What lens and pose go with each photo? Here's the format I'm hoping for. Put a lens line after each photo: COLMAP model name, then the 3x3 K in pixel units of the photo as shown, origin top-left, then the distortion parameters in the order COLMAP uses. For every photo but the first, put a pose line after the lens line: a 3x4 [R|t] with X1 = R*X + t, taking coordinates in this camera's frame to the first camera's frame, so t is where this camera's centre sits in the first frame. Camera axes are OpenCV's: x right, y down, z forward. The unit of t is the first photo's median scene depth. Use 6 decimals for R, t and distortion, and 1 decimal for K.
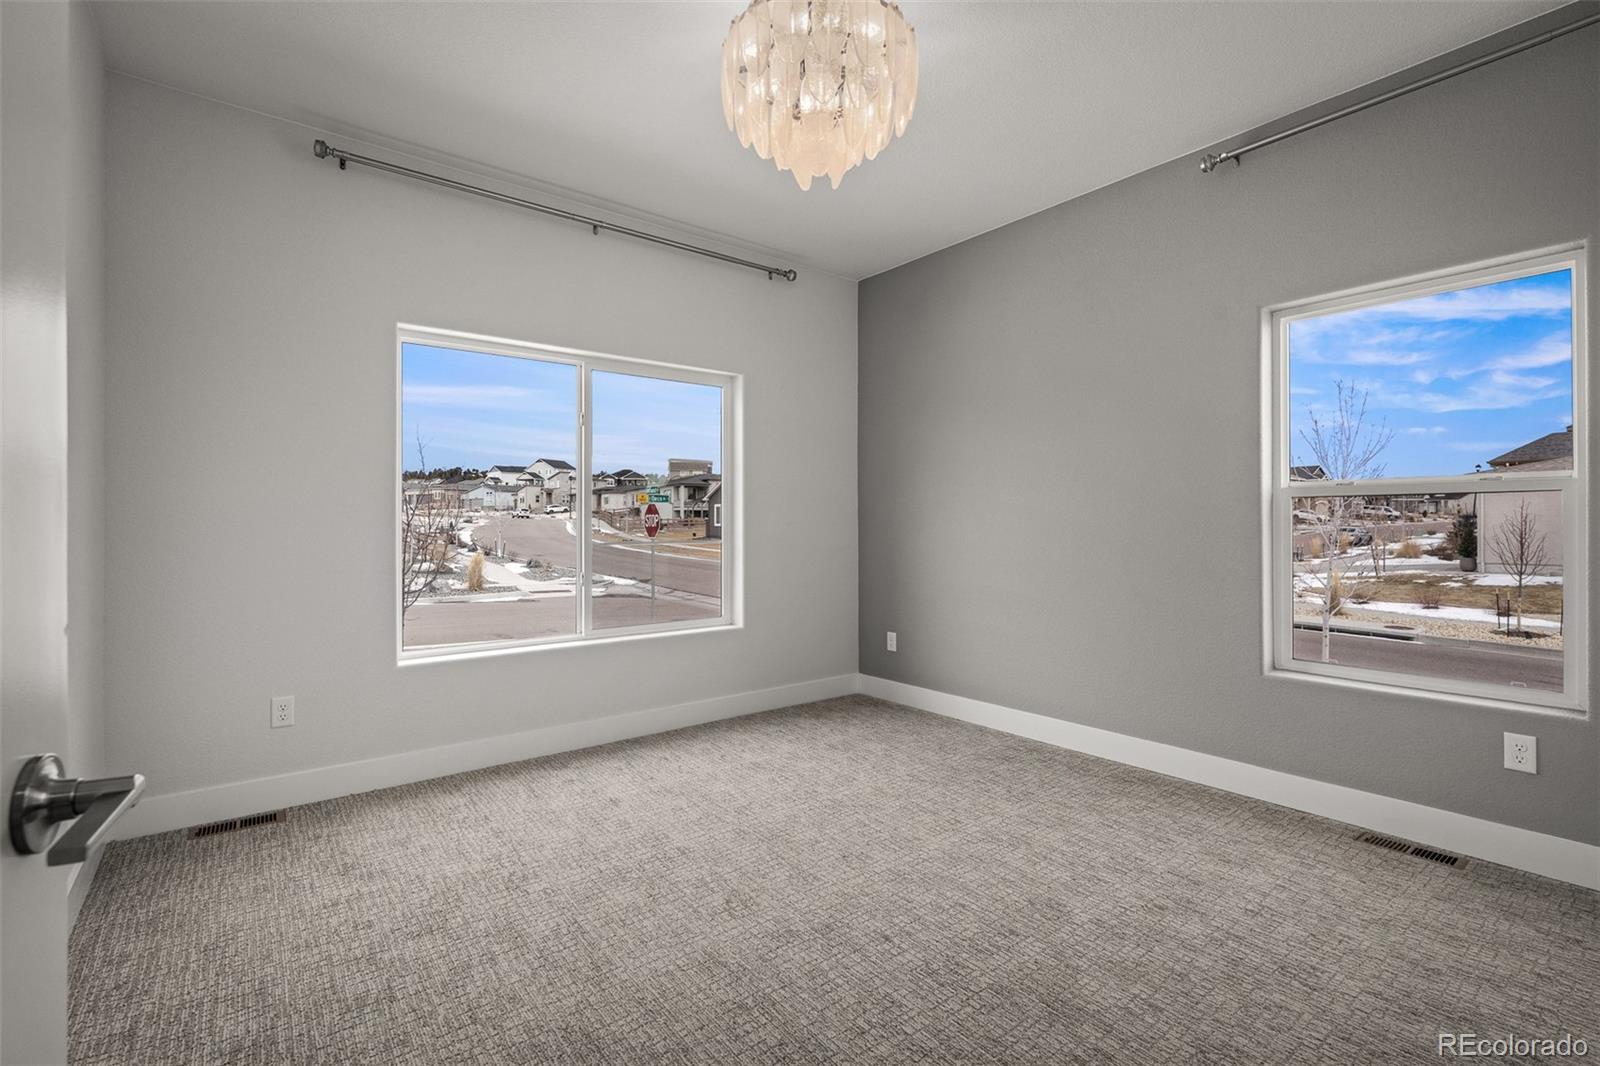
lens RADIAL K [[709.4, 0, 800.0], [0, 709.4, 533.0], [0, 0, 1]] dist [-0.000343, -0.000139]
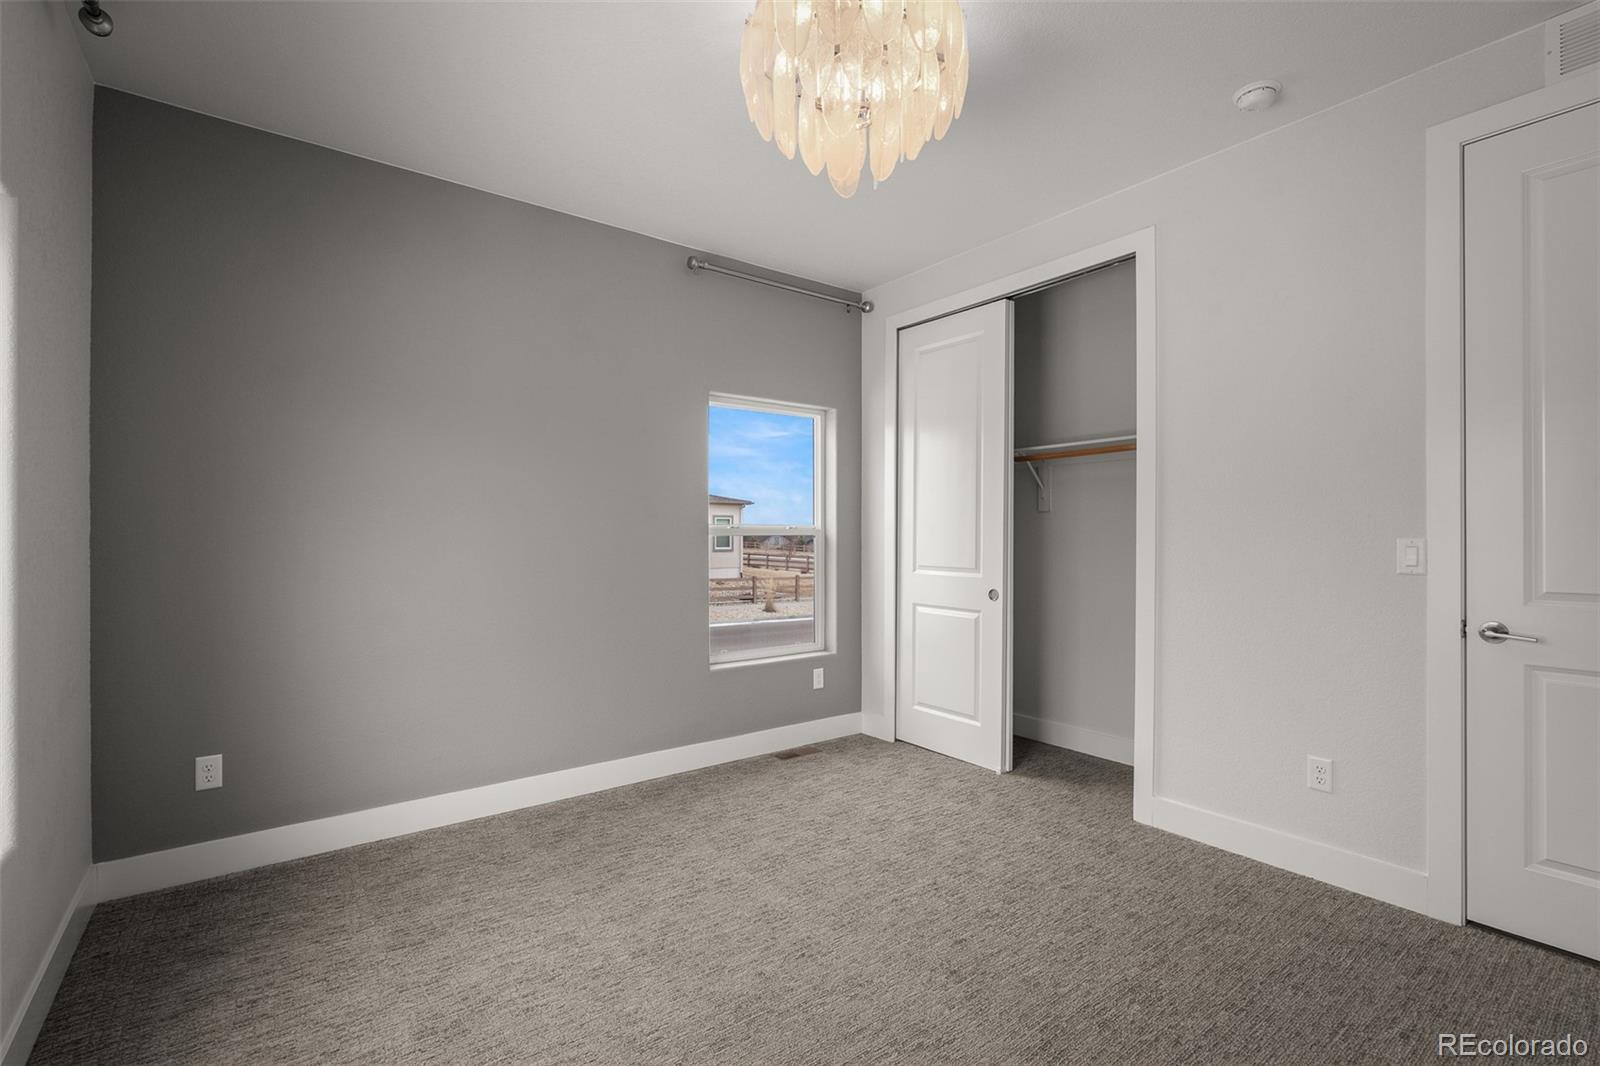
lens RADIAL K [[709.1, 0, 797.3], [0, 709.1, 530.1], [0, 0, 1]] dist [-0.002661, -0.000551]
pose [[0.025593, 0.006996, 0.999648, -0.663654], [0.007999, 0.999942, -0.007202, -0.051988], [-0.999640, 0.008180, 0.025536, 0.794473]]
